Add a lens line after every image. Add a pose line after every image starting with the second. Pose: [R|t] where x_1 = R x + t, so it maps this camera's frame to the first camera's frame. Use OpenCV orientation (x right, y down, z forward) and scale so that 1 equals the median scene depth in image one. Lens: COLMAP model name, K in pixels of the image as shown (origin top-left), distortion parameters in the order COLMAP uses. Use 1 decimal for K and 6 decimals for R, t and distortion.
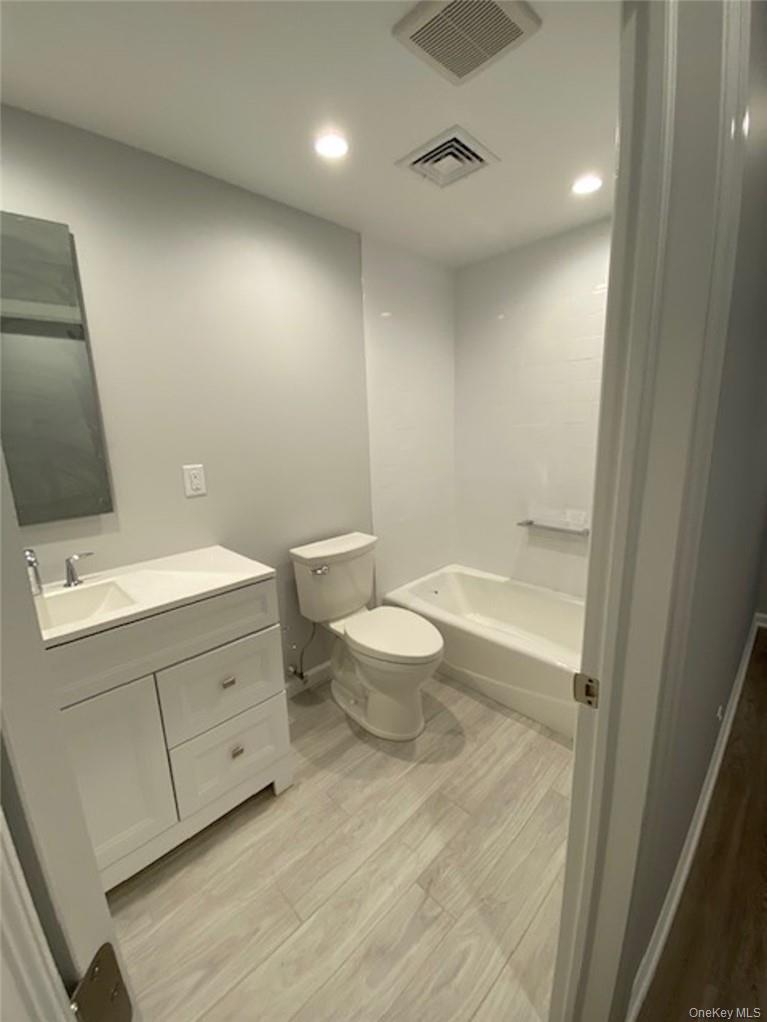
lens RADIAL K [[414.5, 0, 385.3], [0, 414.5, 507.4], [0, 0, 1]] dist [0.026673, -0.022077]
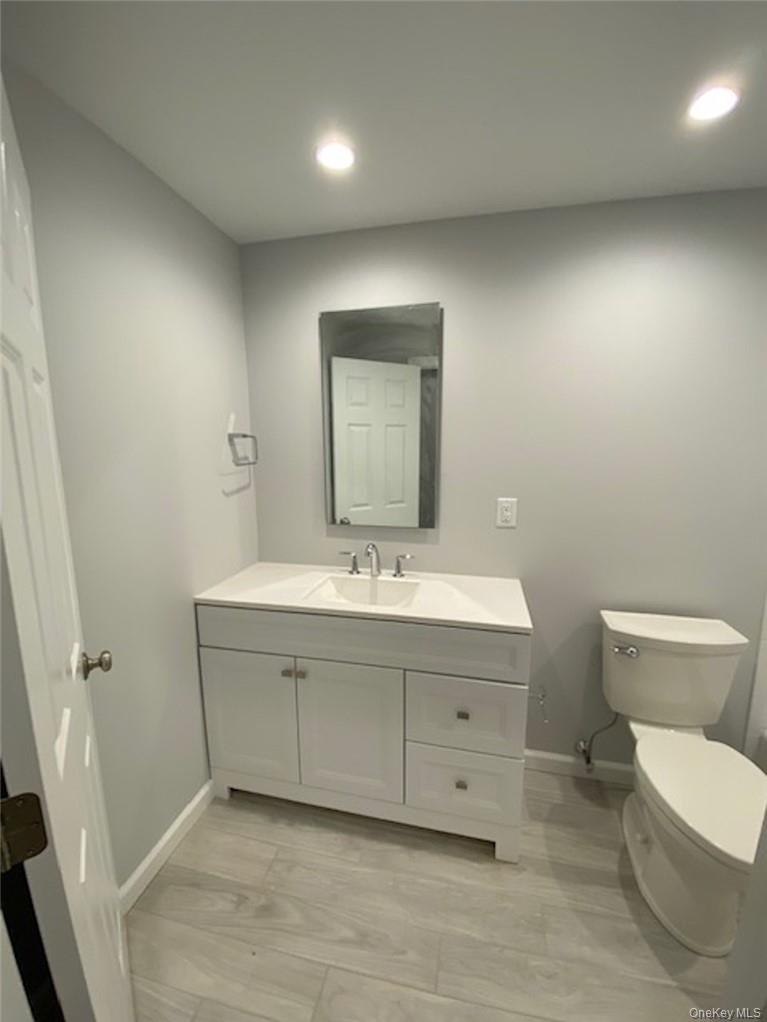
lens RADIAL K [[414.5, 0, 385.3], [0, 414.5, 507.4], [0, 0, 1]] dist [0.026673, -0.022077]
pose [[0.541156, 0.165624, -0.824450, 0.260085], [-0.186293, 0.979664, 0.074524, -0.111404], [0.820027, 0.113260, 0.561006, 0.192495]]
